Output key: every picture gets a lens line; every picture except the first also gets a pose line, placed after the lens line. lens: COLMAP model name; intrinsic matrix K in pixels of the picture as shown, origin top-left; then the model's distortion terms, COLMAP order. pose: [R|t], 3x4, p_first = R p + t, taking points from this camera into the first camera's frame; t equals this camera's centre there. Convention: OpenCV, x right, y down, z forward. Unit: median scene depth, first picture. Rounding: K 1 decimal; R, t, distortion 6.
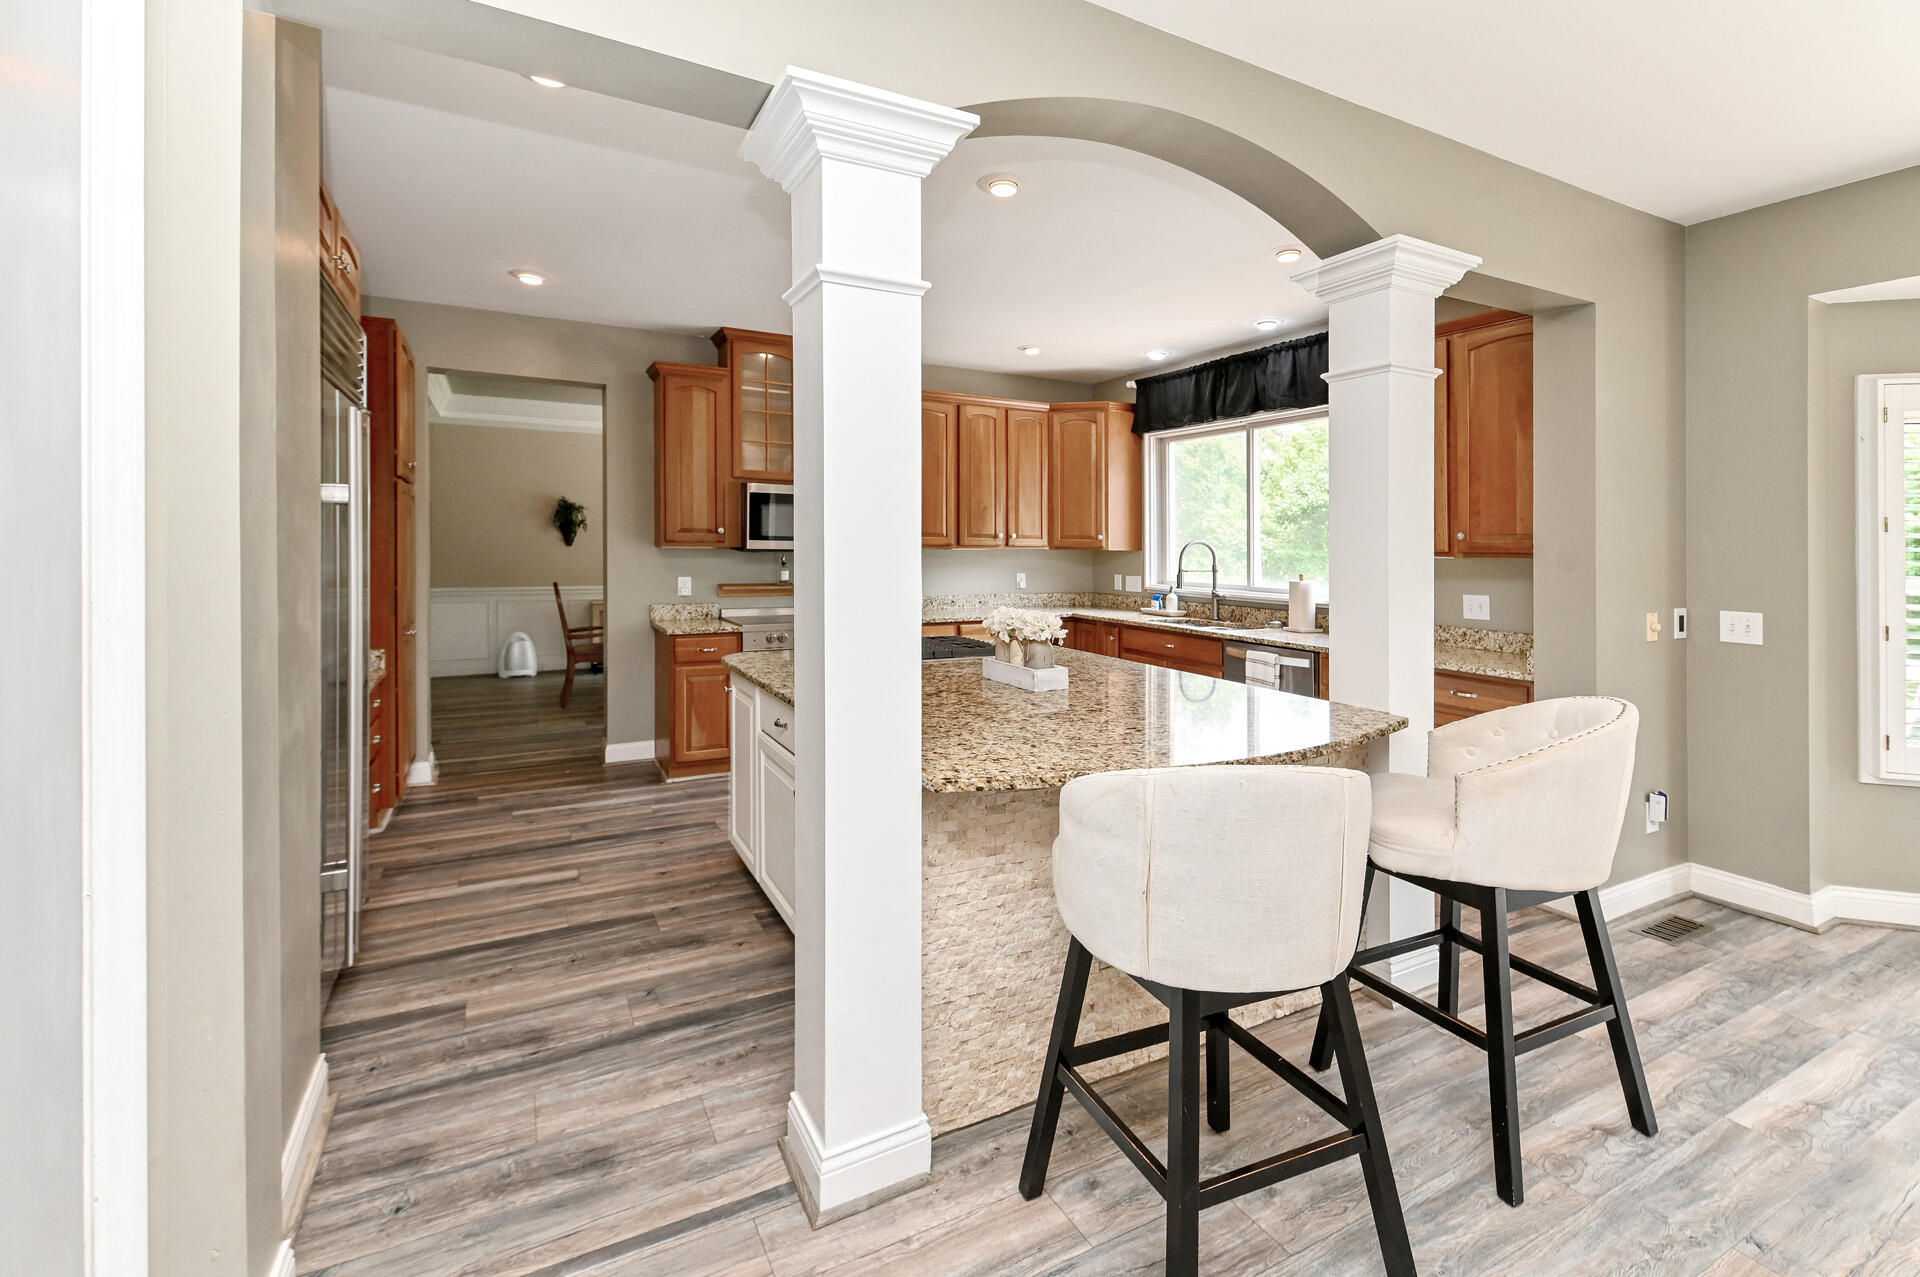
lens RADIAL K [[855.0, 0, 948.2], [0, 855.0, 644.8], [0, 0, 1]] dist [0.006880, -0.005912]
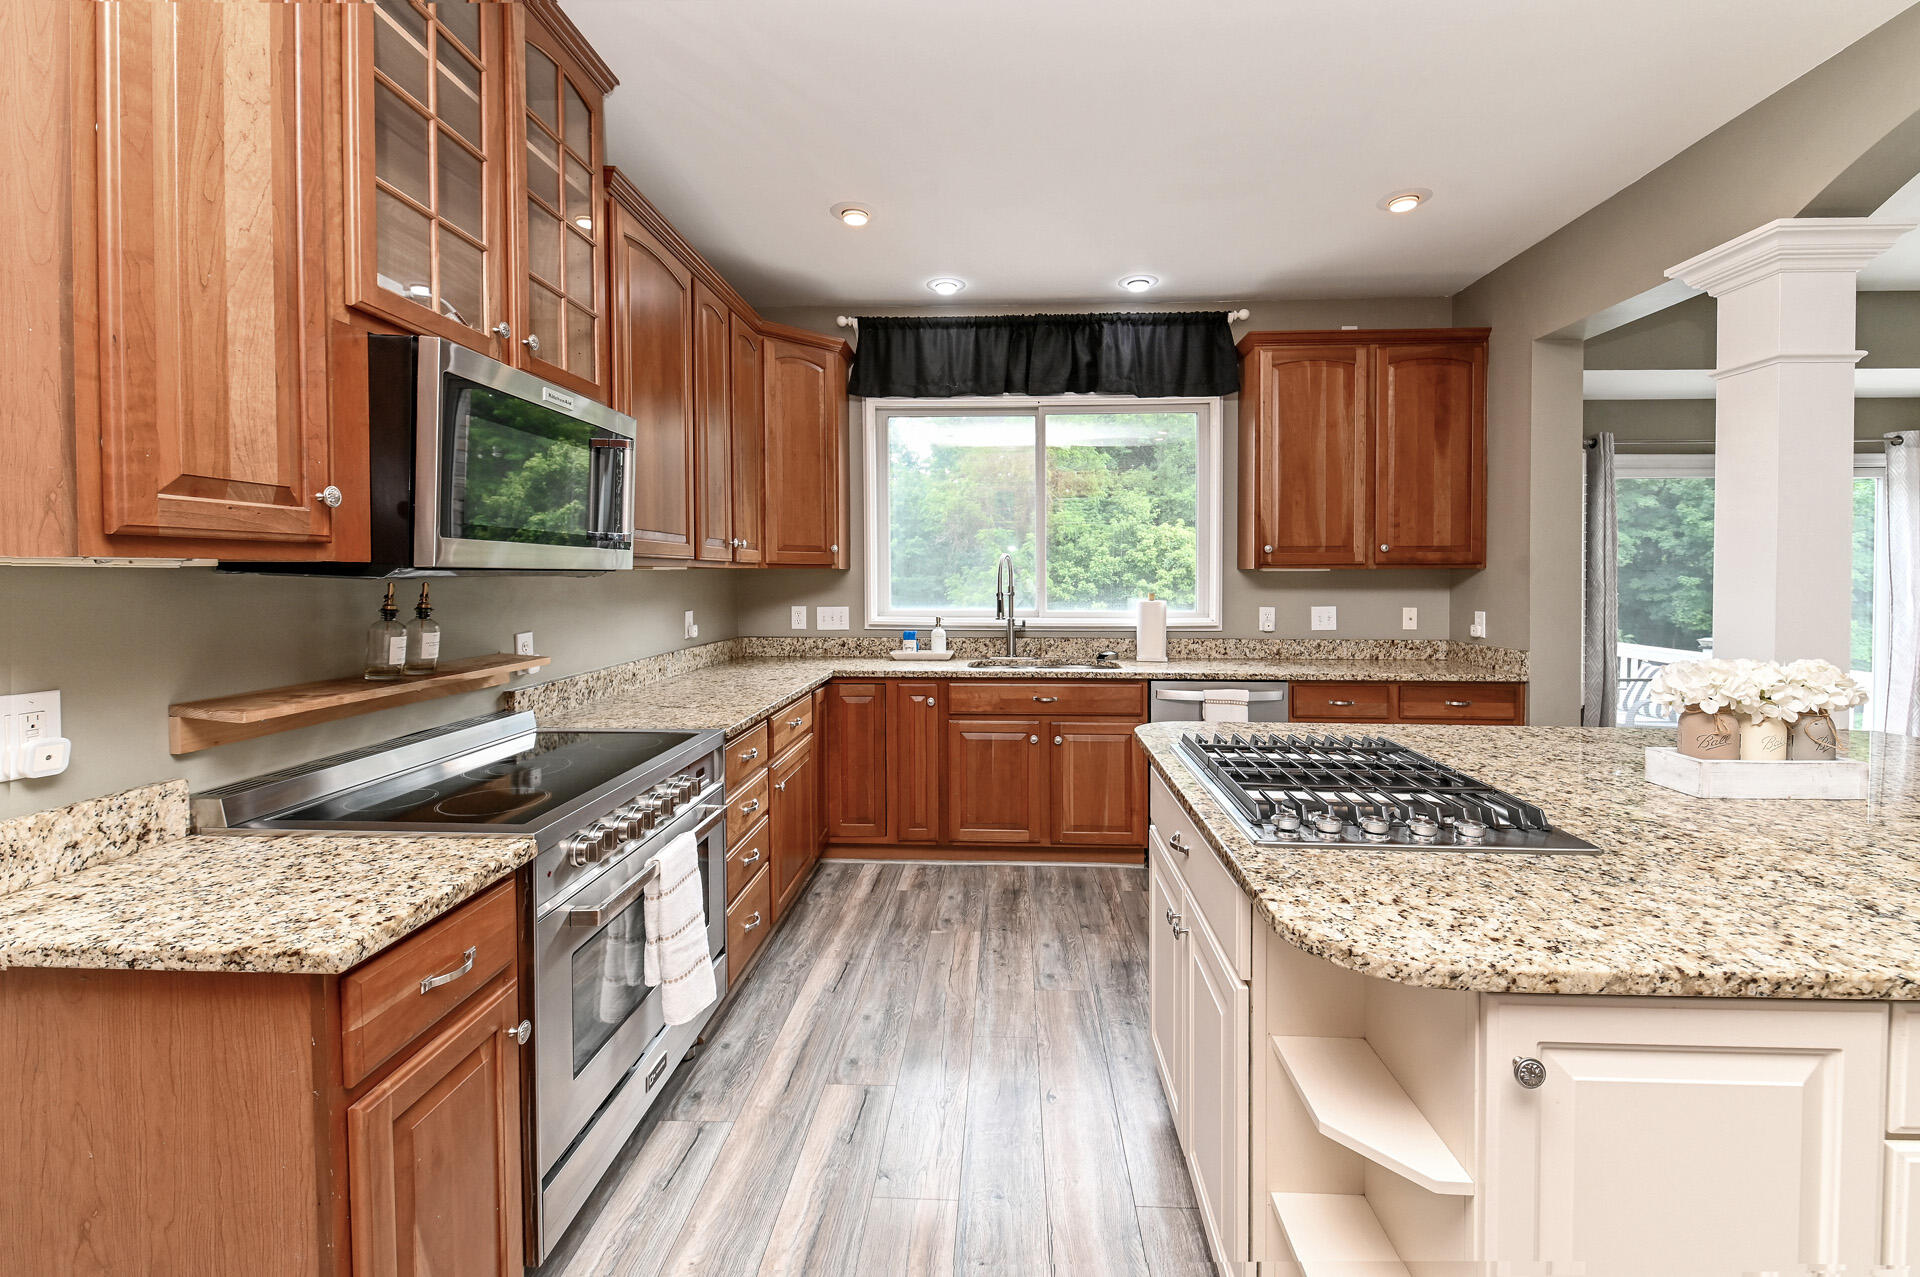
lens RADIAL K [[855.0, 0, 973.5], [0, 855.0, 637.6], [0, 0, 1]] dist [0.006880, -0.005912]
pose [[0.490283, -0.091830, 0.866712, -0.466076], [0.107990, 0.993172, 0.044140, -0.109212], [-0.864847, 0.071955, 0.496852, 0.832891]]
